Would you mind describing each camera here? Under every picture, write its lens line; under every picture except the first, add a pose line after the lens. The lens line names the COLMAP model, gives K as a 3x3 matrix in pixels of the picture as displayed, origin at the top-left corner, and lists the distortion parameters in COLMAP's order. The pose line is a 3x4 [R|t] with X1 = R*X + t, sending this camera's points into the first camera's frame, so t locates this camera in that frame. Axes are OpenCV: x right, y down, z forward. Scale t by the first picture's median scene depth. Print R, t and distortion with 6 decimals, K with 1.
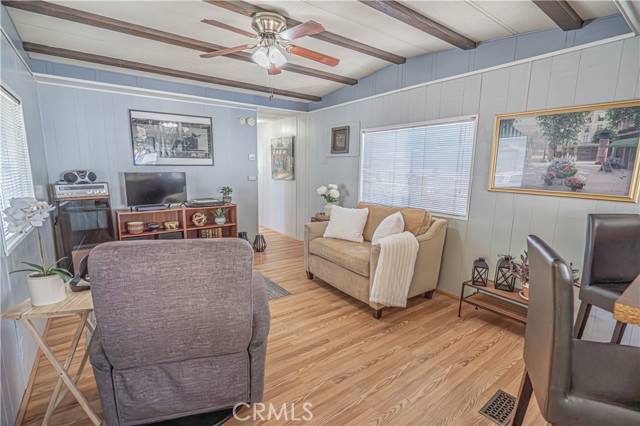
lens RADIAL K [[290.9, 0, 318.0], [0, 290.9, 216.3], [0, 0, 1]] dist [-0.000548, 0.000557]
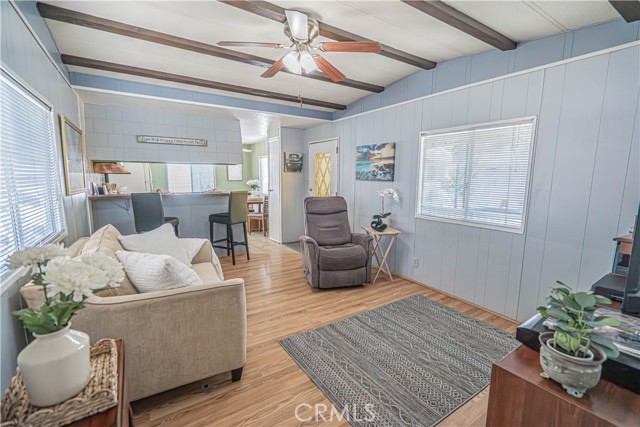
lens RADIAL K [[290.9, 0, 322.3], [0, 290.9, 215.1], [0, 0, 1]] dist [-0.000548, 0.000557]
pose [[-0.997269, -0.029976, 0.067504, -0.195261], [-0.008864, 0.955906, 0.293539, -0.213010], [-0.073327, 0.292139, -0.953561, 1.279147]]
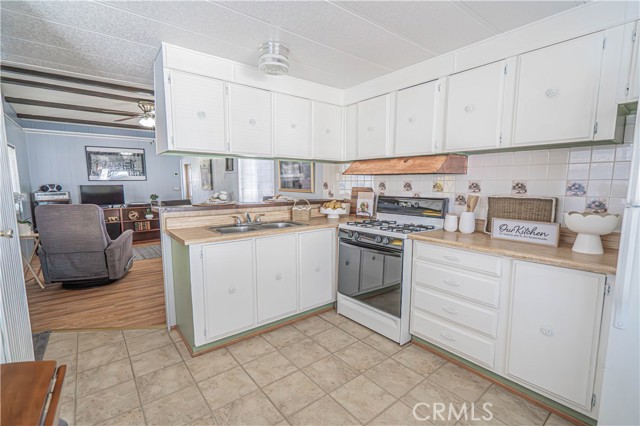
lens RADIAL K [[290.9, 0, 319.9], [0, 290.9, 216.3], [0, 0, 1]] dist [-0.000548, 0.000557]
pose [[0.999733, -0.018739, 0.013548, 0.559152], [0.019431, 0.998410, -0.052915, 0.116011], [-0.012534, 0.053164, 0.998507, -0.539089]]
